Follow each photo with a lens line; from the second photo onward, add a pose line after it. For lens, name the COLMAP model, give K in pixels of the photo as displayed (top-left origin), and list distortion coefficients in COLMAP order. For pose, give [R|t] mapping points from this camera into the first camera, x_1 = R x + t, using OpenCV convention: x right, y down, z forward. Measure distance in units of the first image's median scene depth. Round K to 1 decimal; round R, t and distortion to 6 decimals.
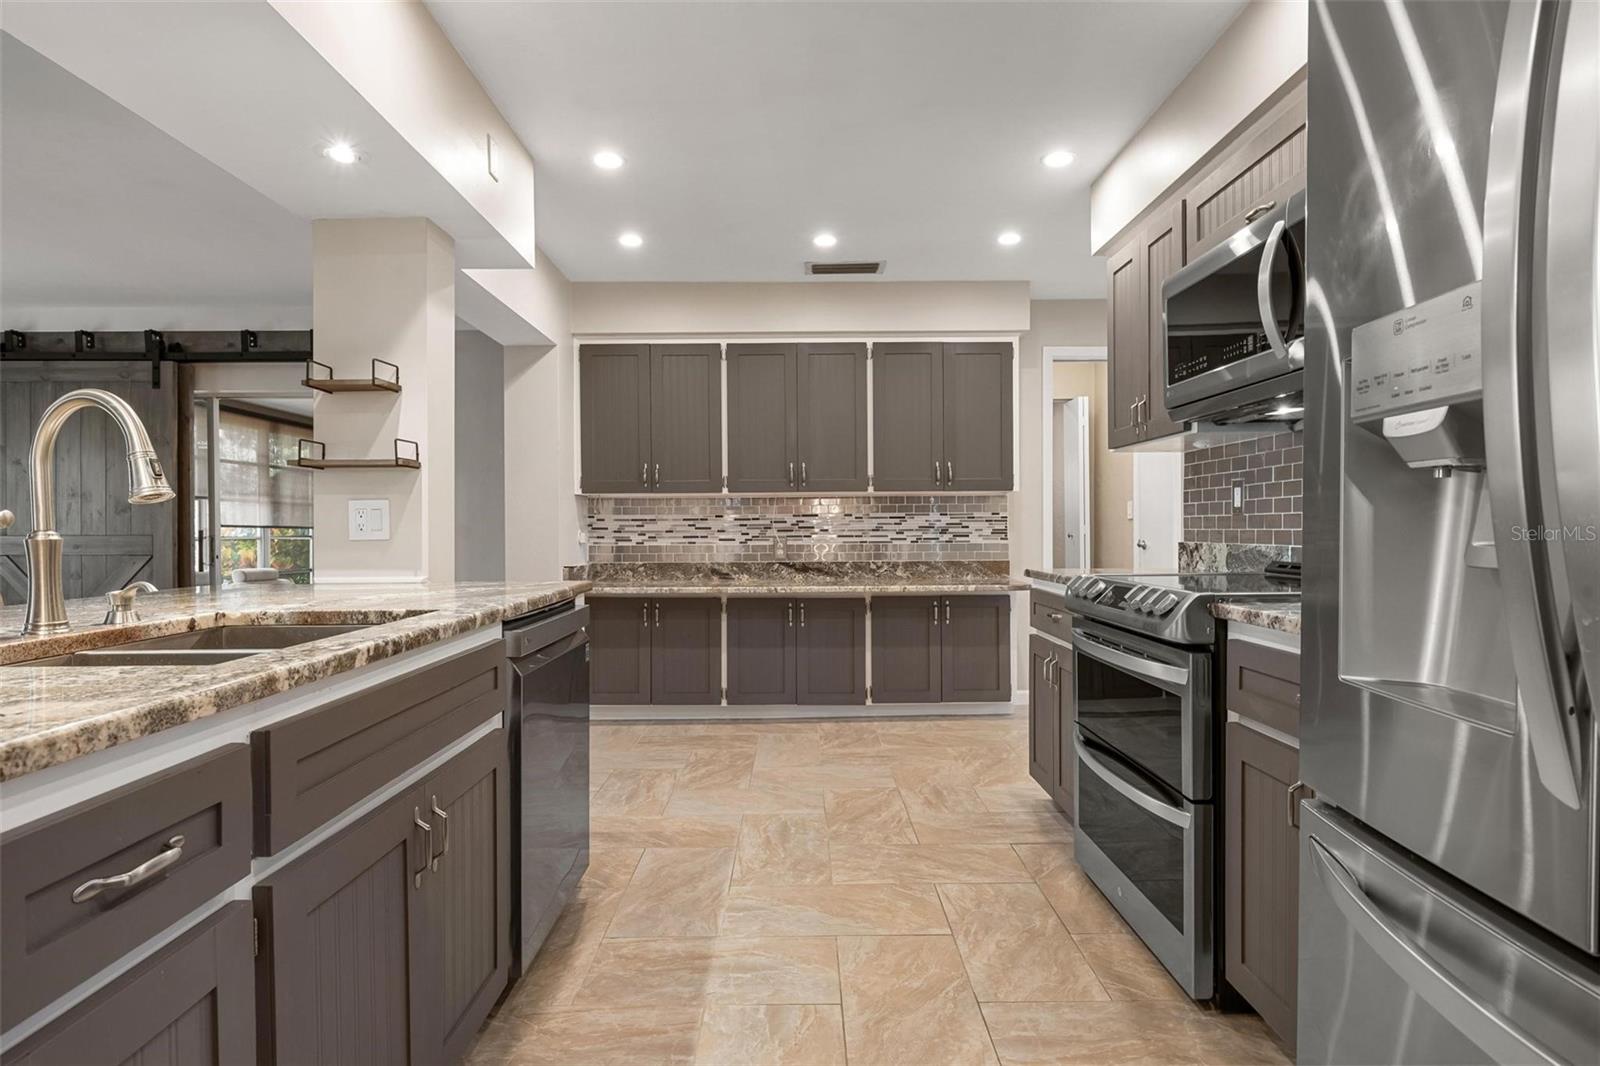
lens RADIAL K [[828.2, 0, 794.6], [0, 828.2, 532.1], [0, 0, 1]] dist [0.004761, -0.001739]
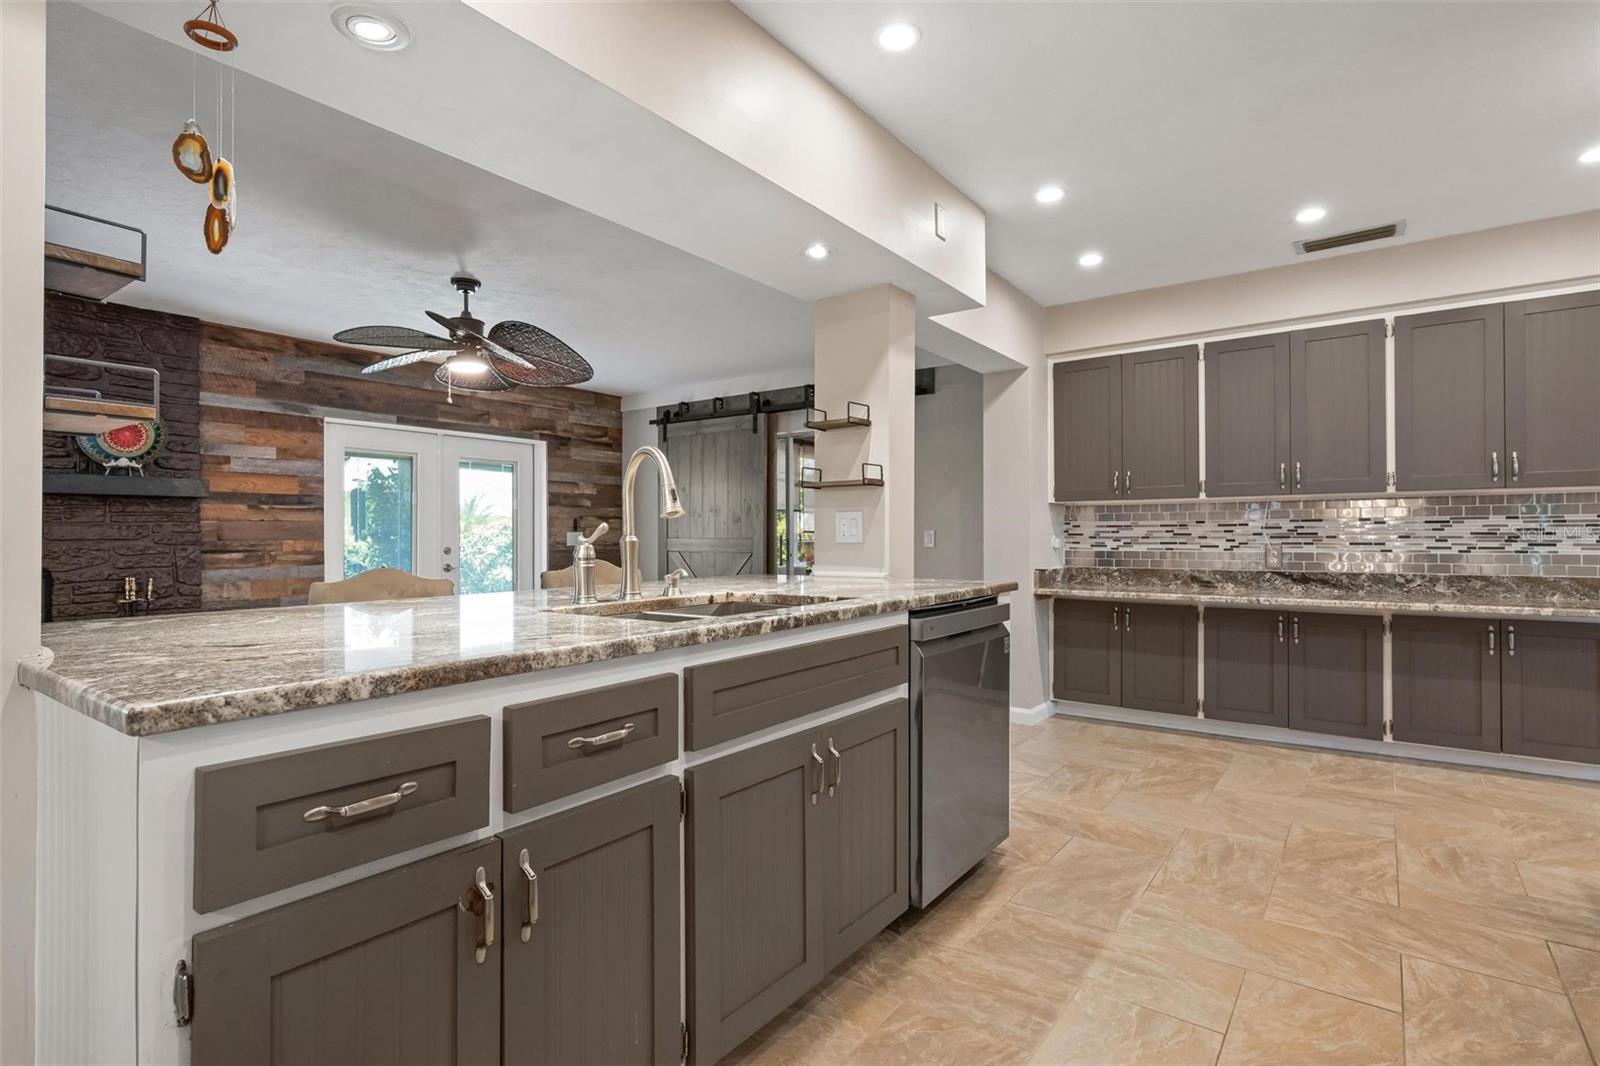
lens RADIAL K [[776.8, 0, 800.2], [0, 776.8, 530.4], [0, 0, 1]] dist [-0.001320, 0.000292]
pose [[0.803171, -0.000154, -0.595749, 0.117888], [-0.004936, 0.999964, -0.006913, -0.001095], [0.595728, 0.008493, 0.803141, -0.007872]]
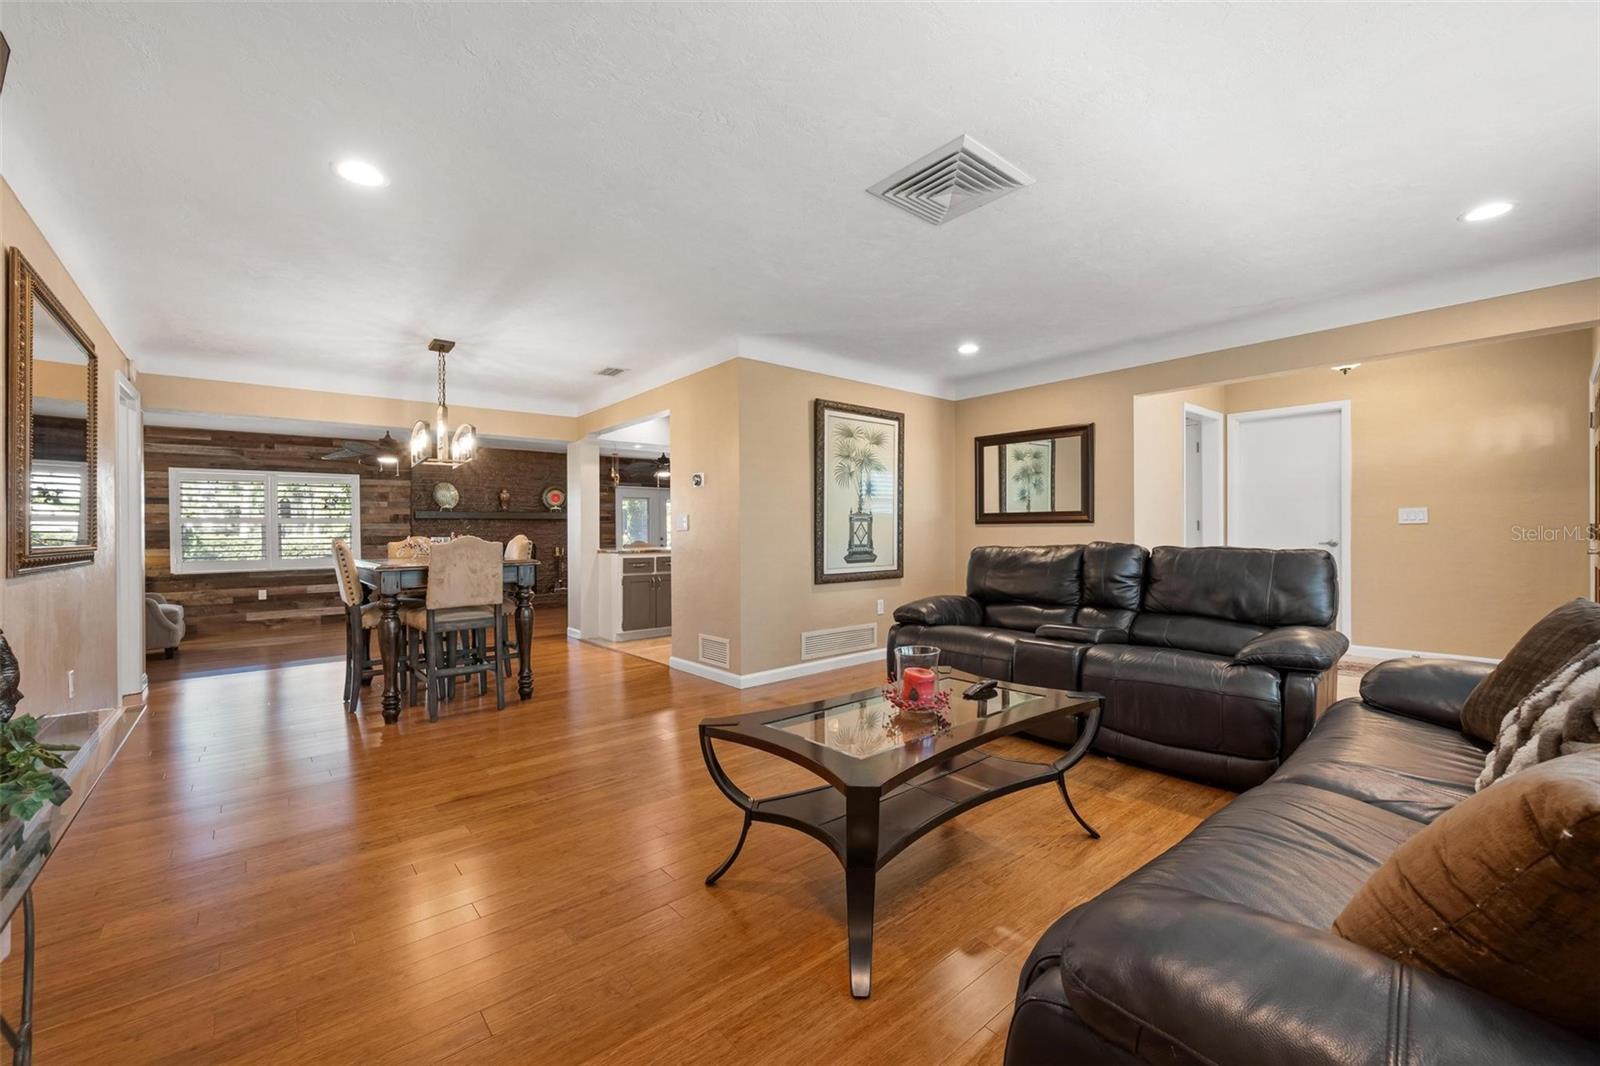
lens RADIAL K [[663.4, 0, 813.3], [0, 663.4, 535.0], [0, 0, 1]] dist [0.003929, -0.000932]
pose [[0.644607, 0.003669, -0.764506, 1.879196], [0.000341, 0.999987, 0.005087, -0.002767], [0.764514, -0.003539, 0.644597, -0.856549]]
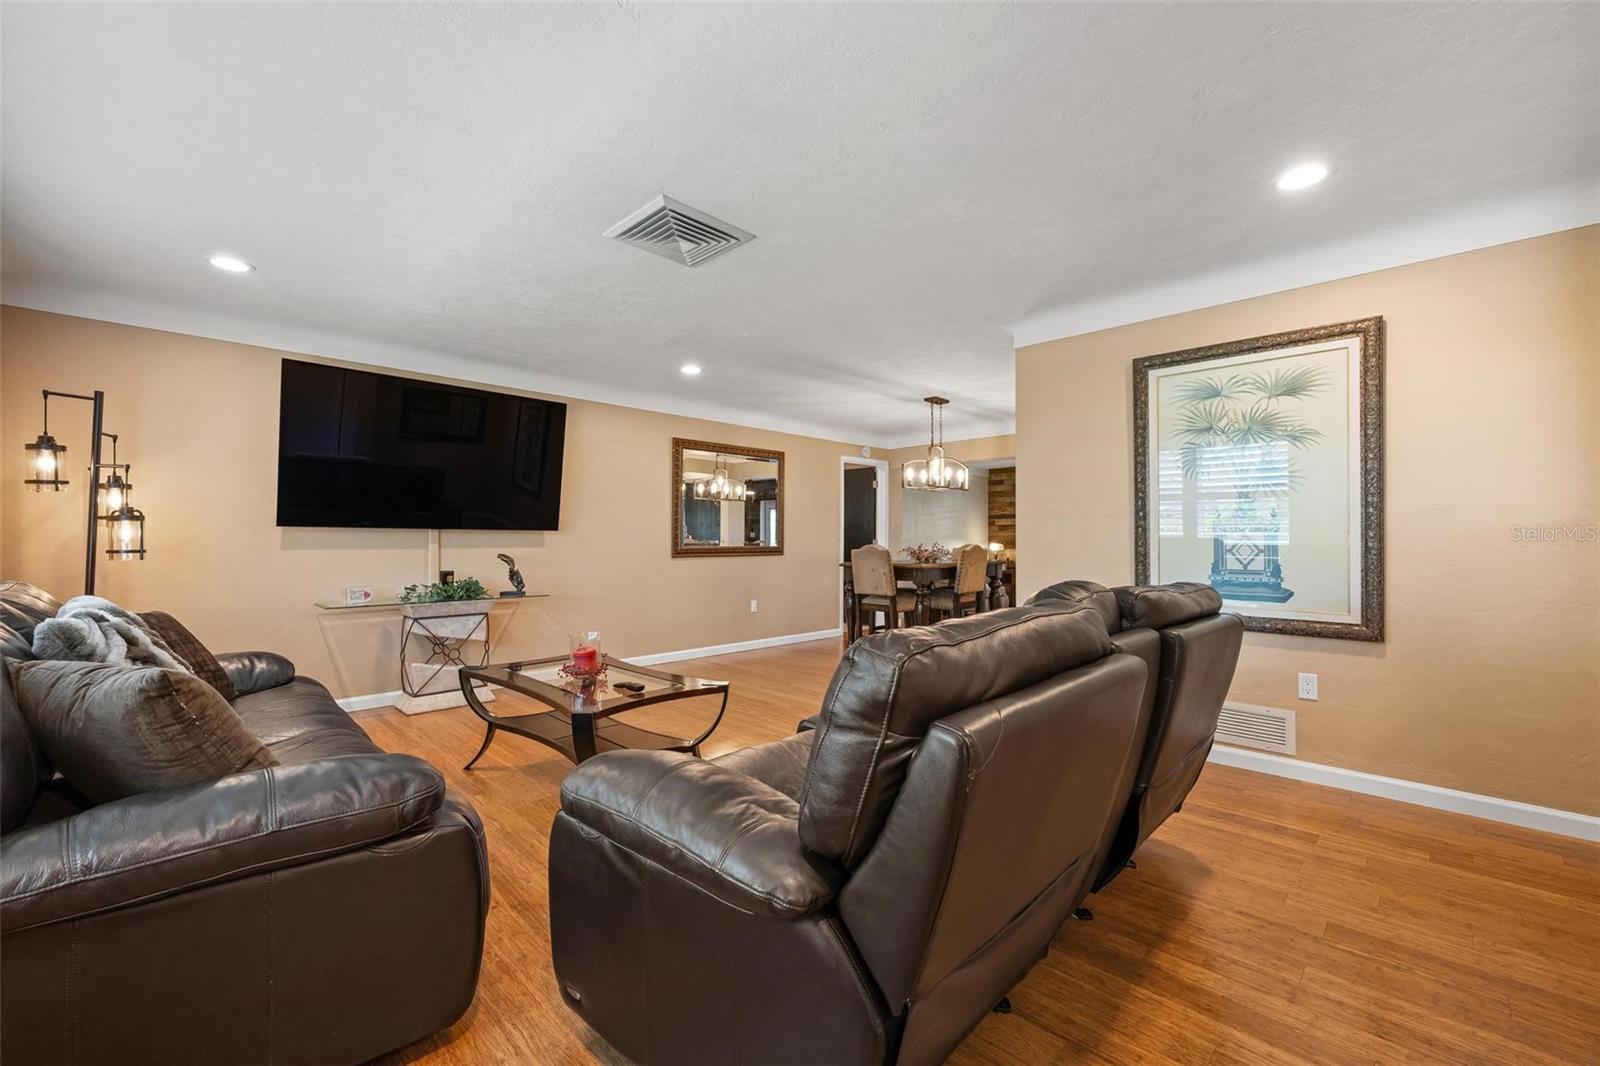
lens RADIAL K [[663.4, 0, 809.3], [0, 663.4, 531.3], [0, 0, 1]] dist [0.003929, -0.000932]
pose [[-0.687970, -0.000970, -0.725738, 1.860143], [0.001189, 0.999996, -0.002464, -0.028268], [0.725738, -0.002558, -0.687966, 0.602496]]
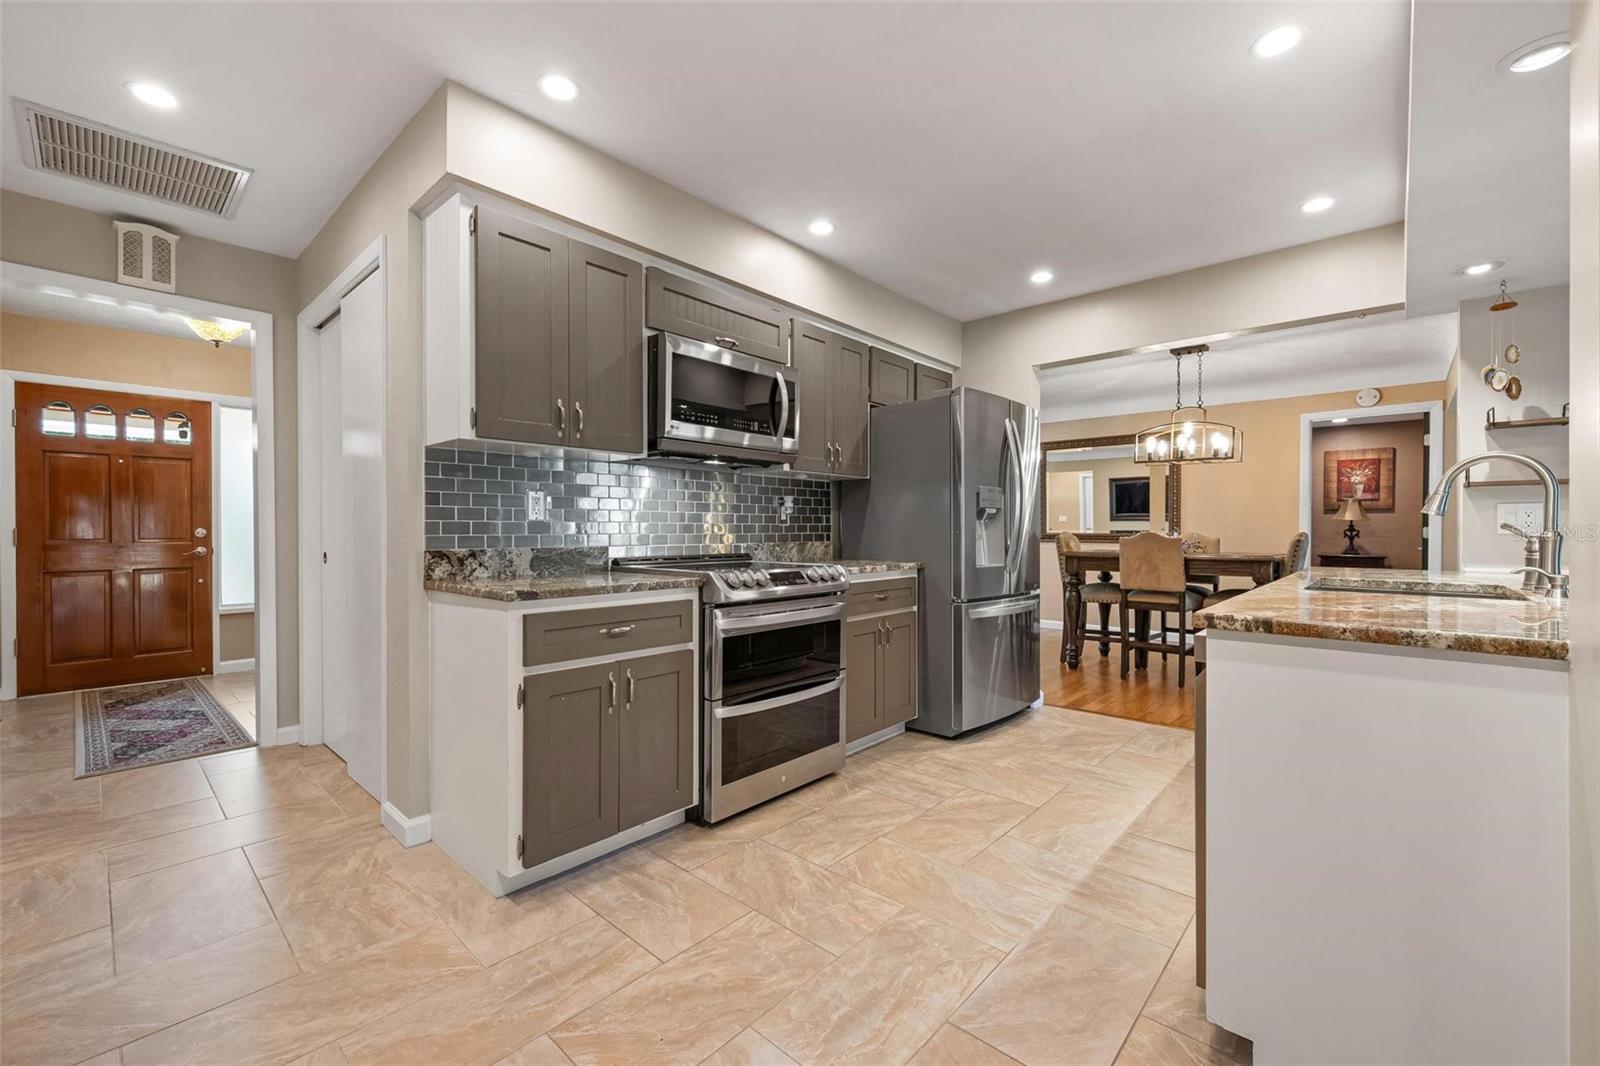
lens RADIAL K [[663.4, 0, 803.1], [0, 663.4, 525.3], [0, 0, 1]] dist [0.003929, -0.000932]
pose [[-0.744125, 0.009276, 0.667976, -0.305058], [0.007805, 0.999956, -0.005192, -0.007737], [-0.667995, 0.001351, -0.744165, 1.320455]]
